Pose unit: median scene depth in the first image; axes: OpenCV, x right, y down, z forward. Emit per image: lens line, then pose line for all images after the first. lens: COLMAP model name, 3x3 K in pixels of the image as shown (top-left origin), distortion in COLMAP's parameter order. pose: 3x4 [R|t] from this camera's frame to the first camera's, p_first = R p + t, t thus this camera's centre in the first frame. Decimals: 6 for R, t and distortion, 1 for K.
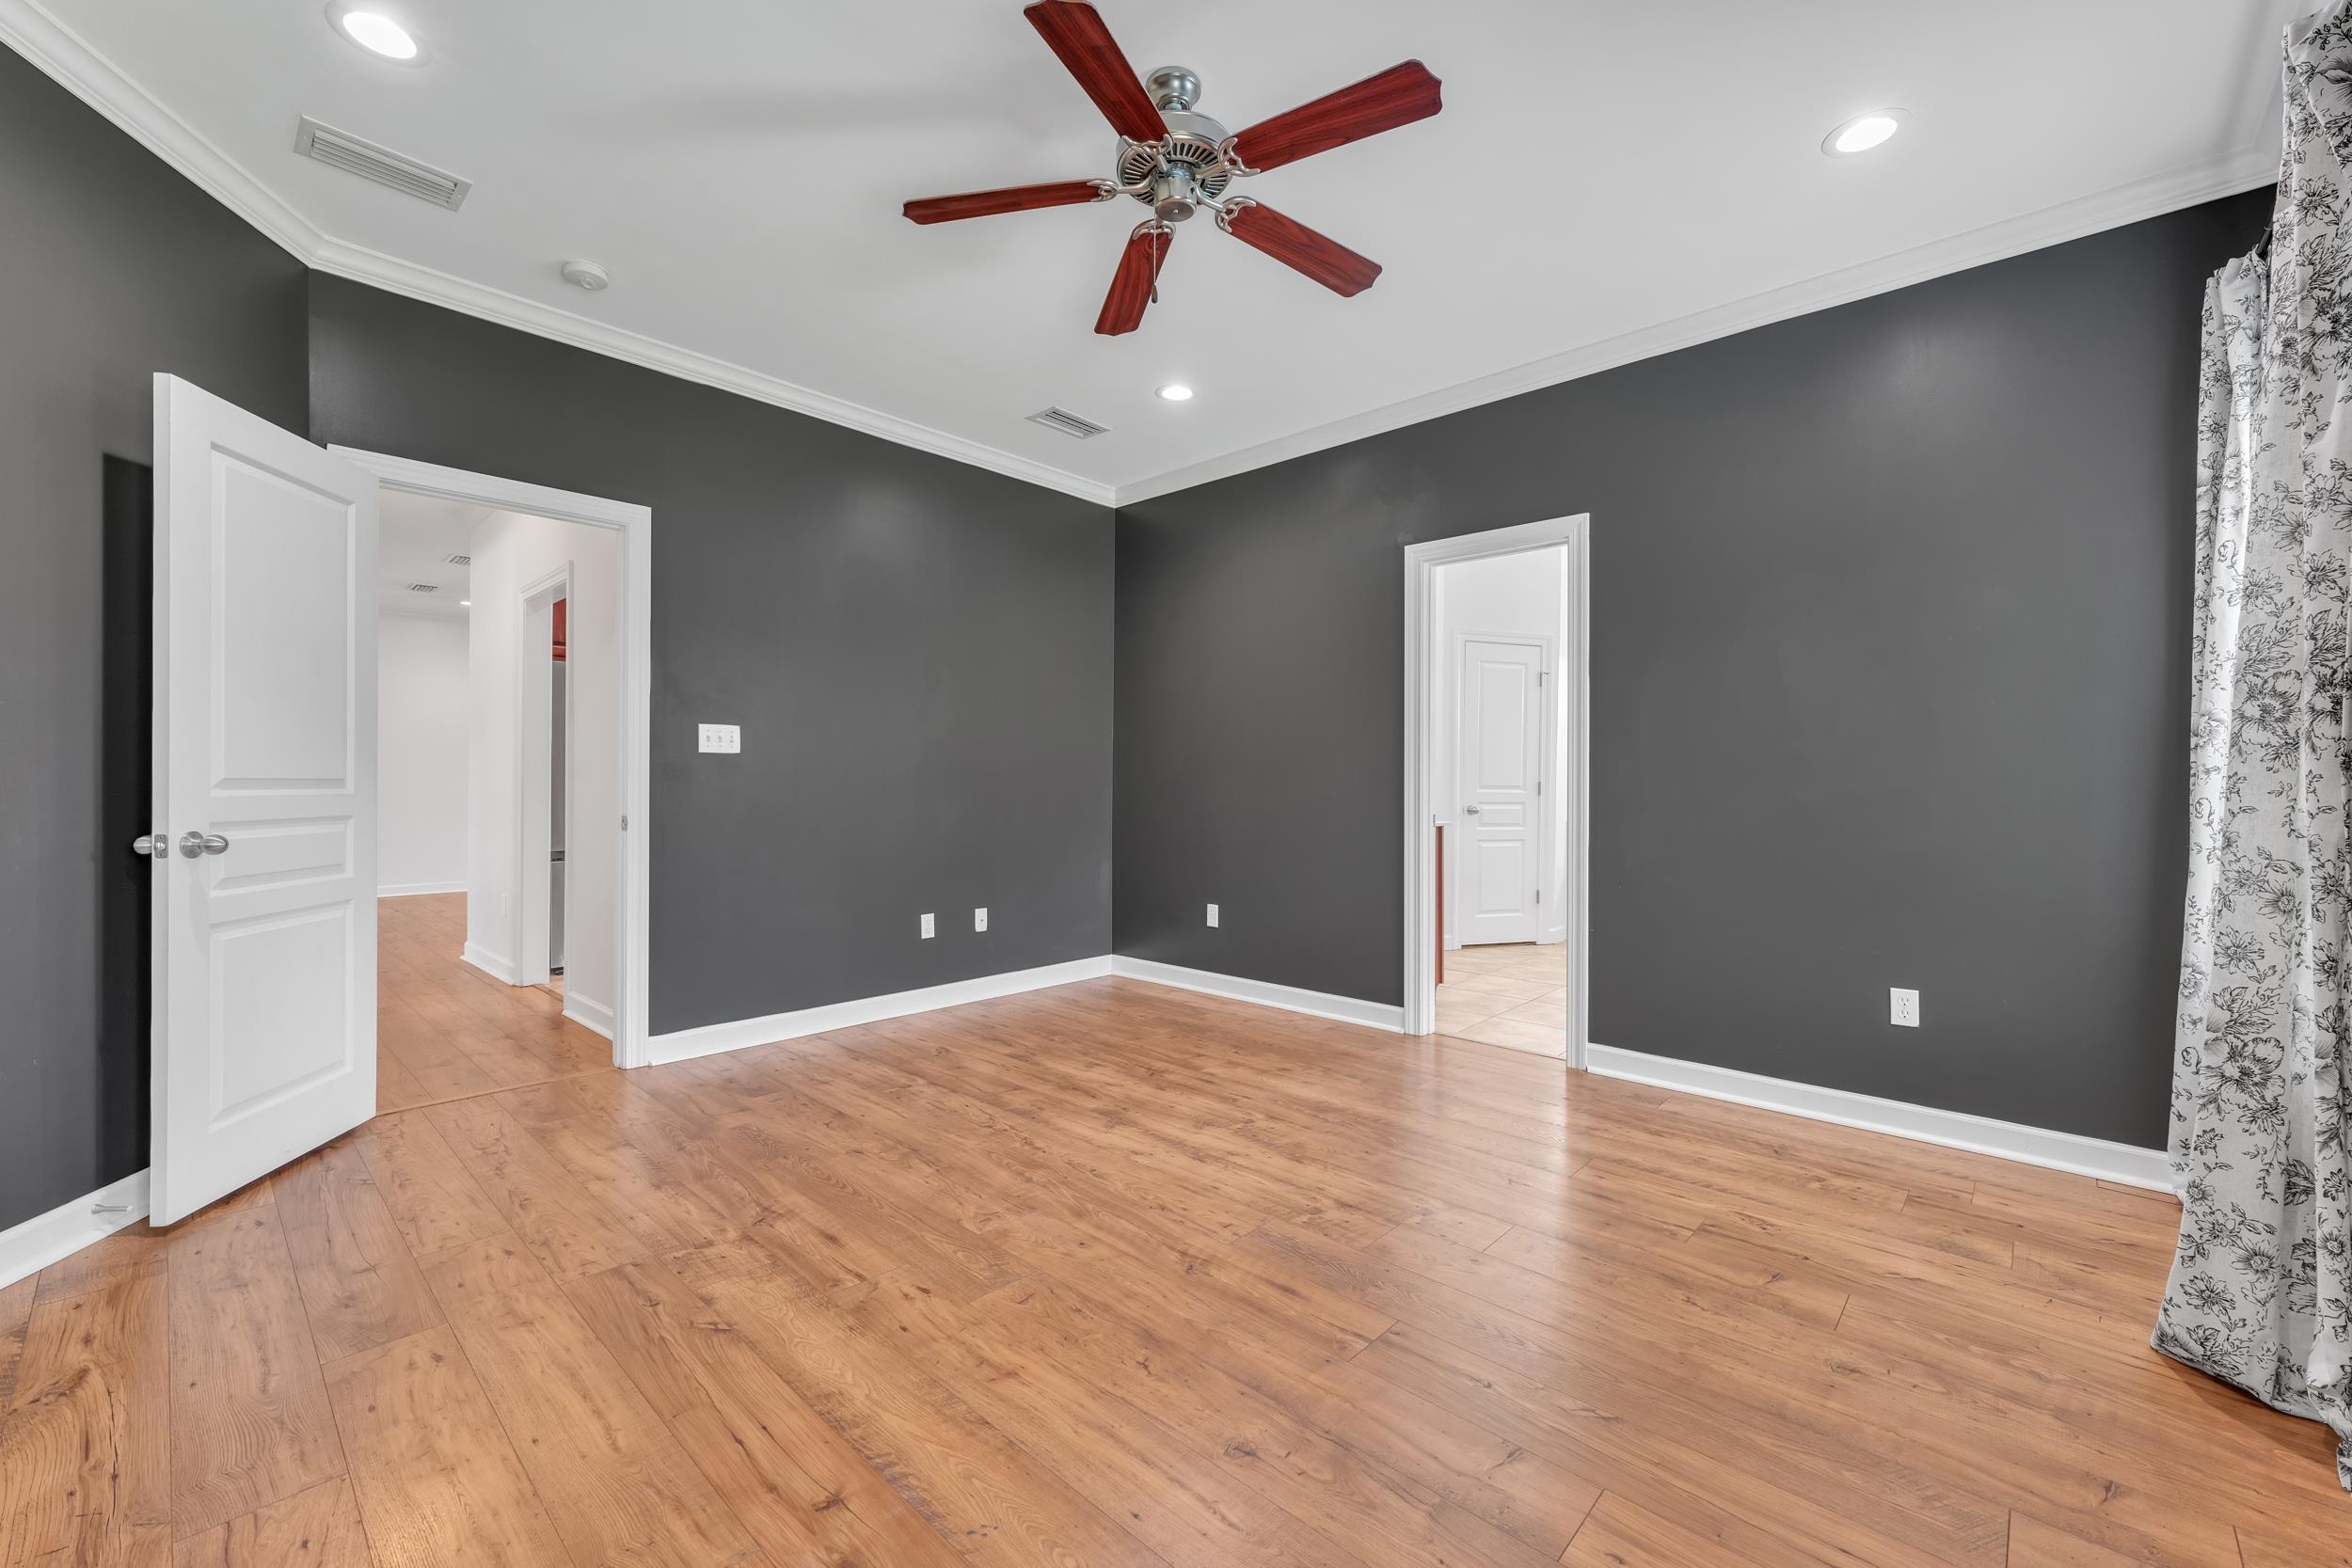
lens RADIAL K [[931.4, 0, 1169.0], [0, 931.4, 789.5], [0, 0, 1]] dist [0.000021, -0.000051]
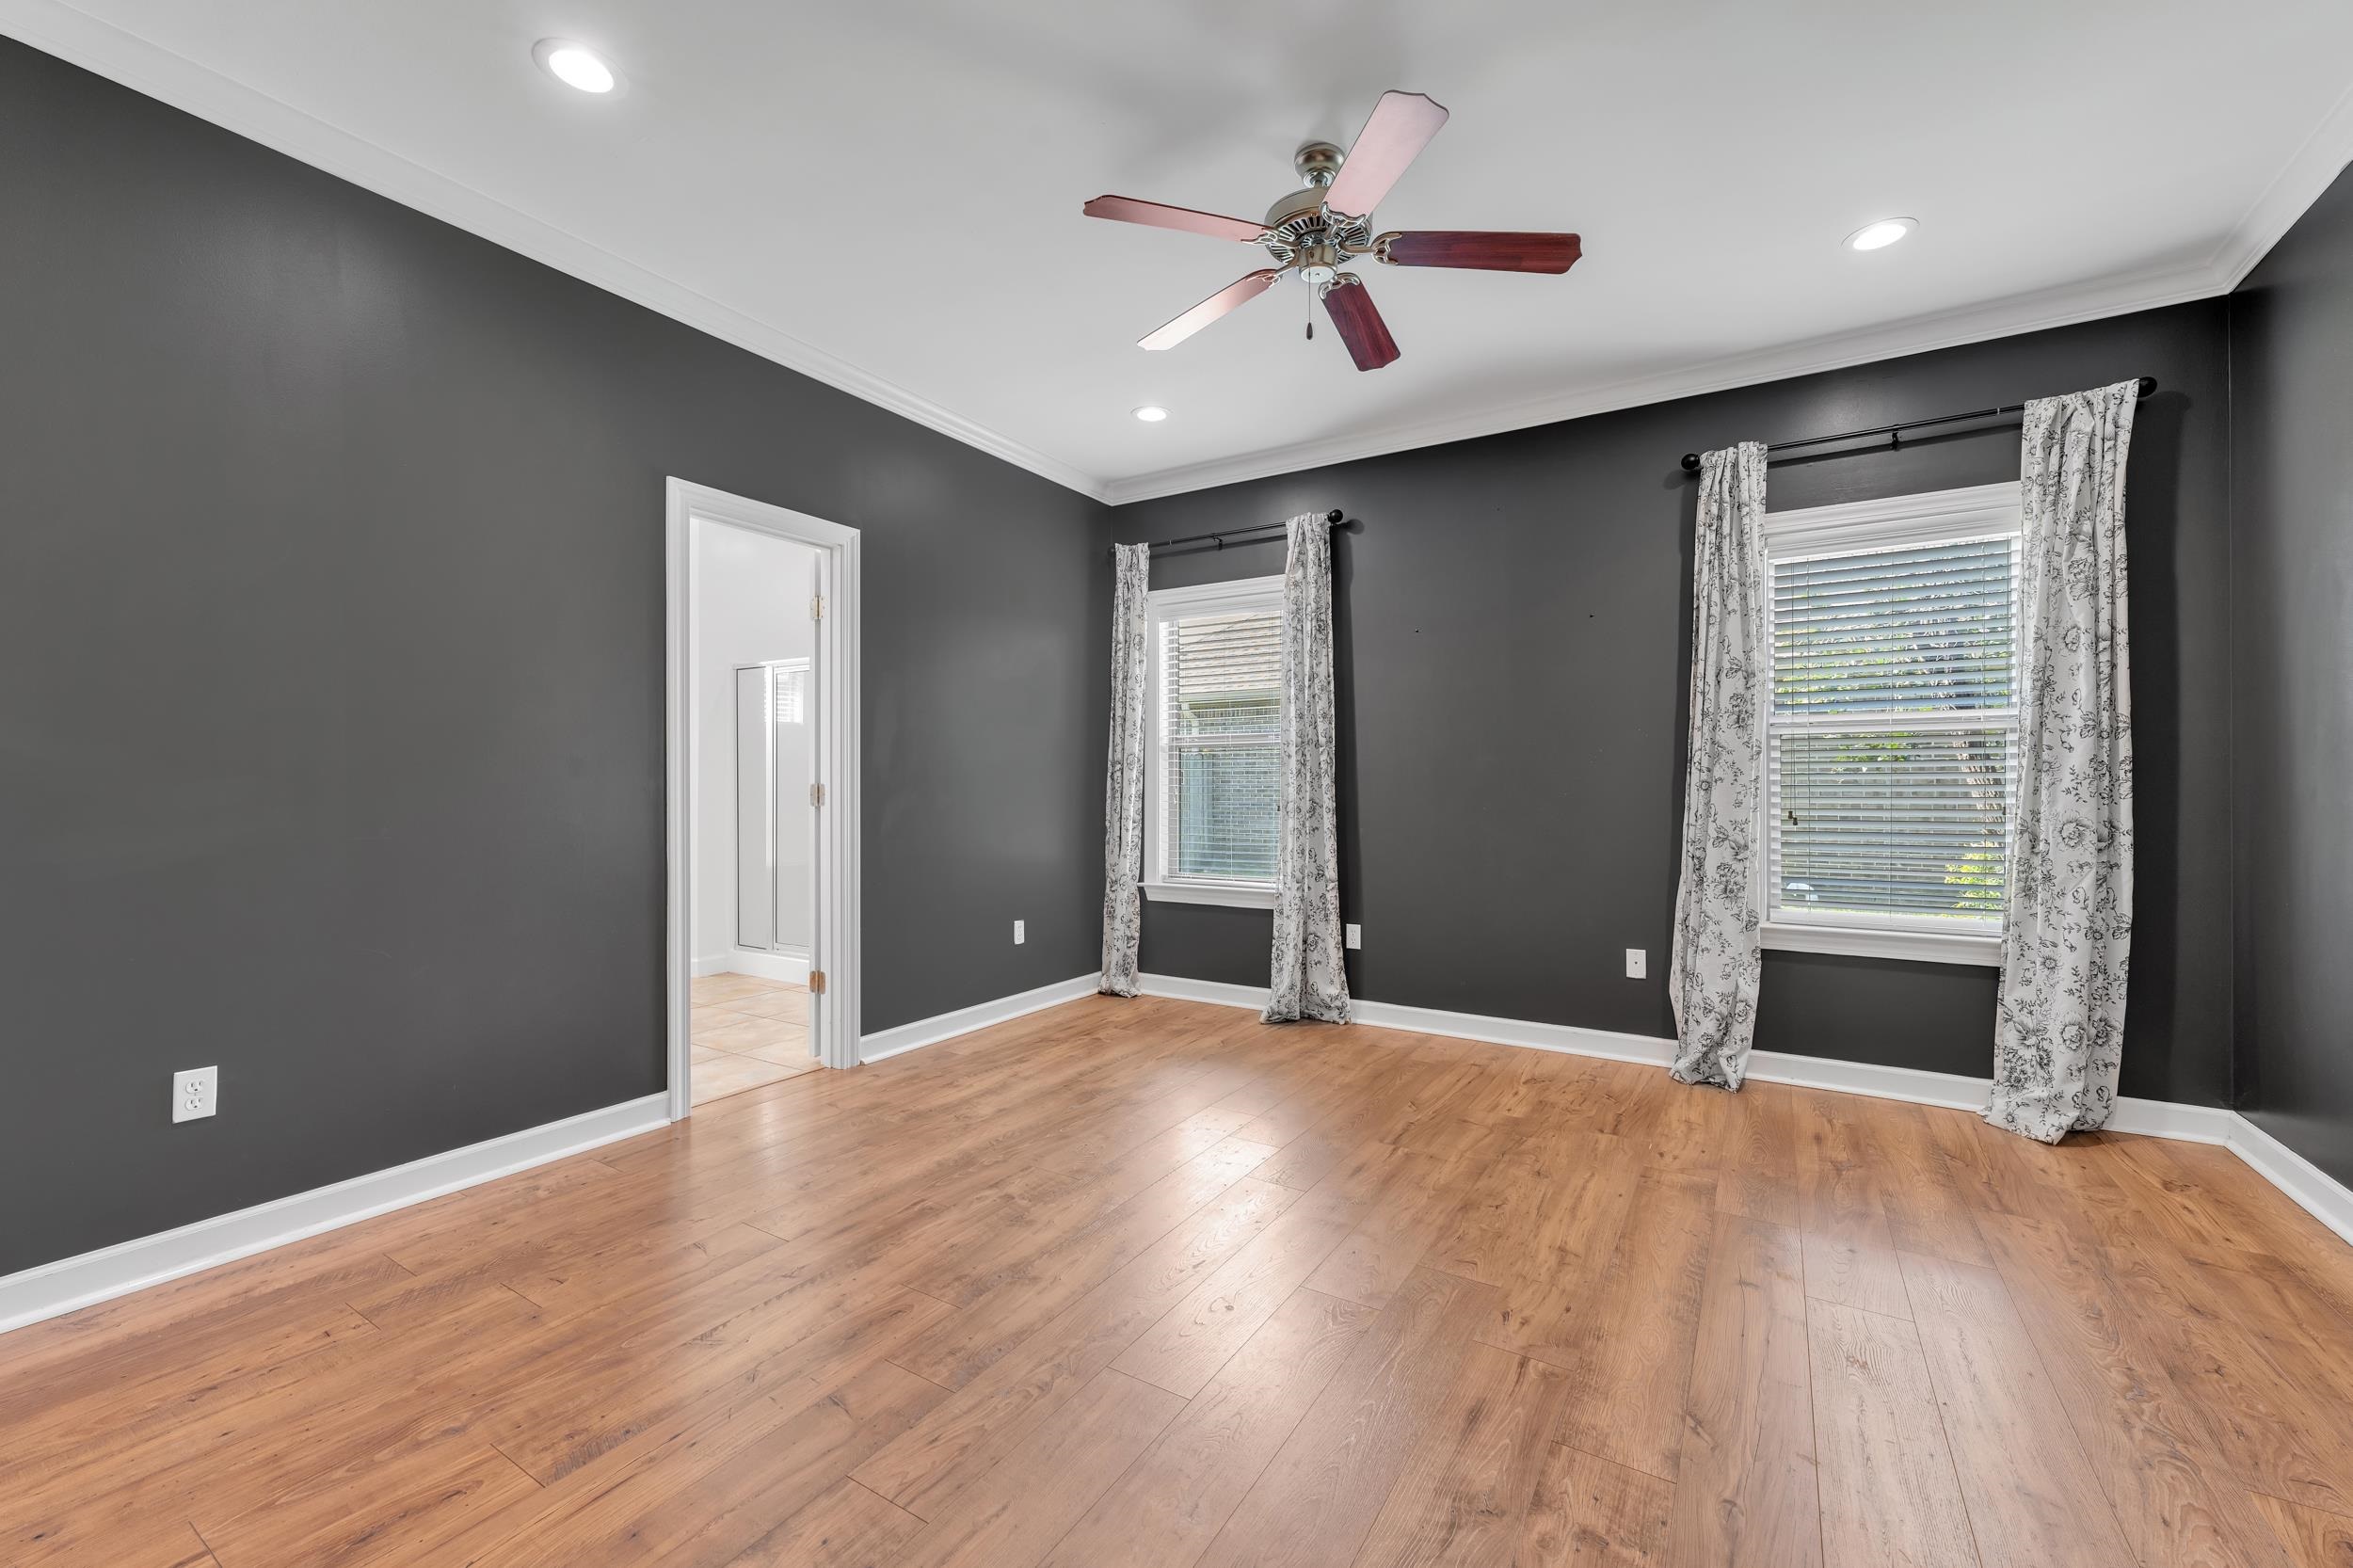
lens RADIAL K [[939.6, 0, 1182.0], [0, 939.6, 779.1], [0, 0, 1]] dist [0.000649, -0.000058]
pose [[-0.185798, -0.001093, 0.982587, -0.788934], [0.005314, 0.999984, 0.002117, -0.020255], [-0.982574, 0.005615, -0.185789, 1.022060]]
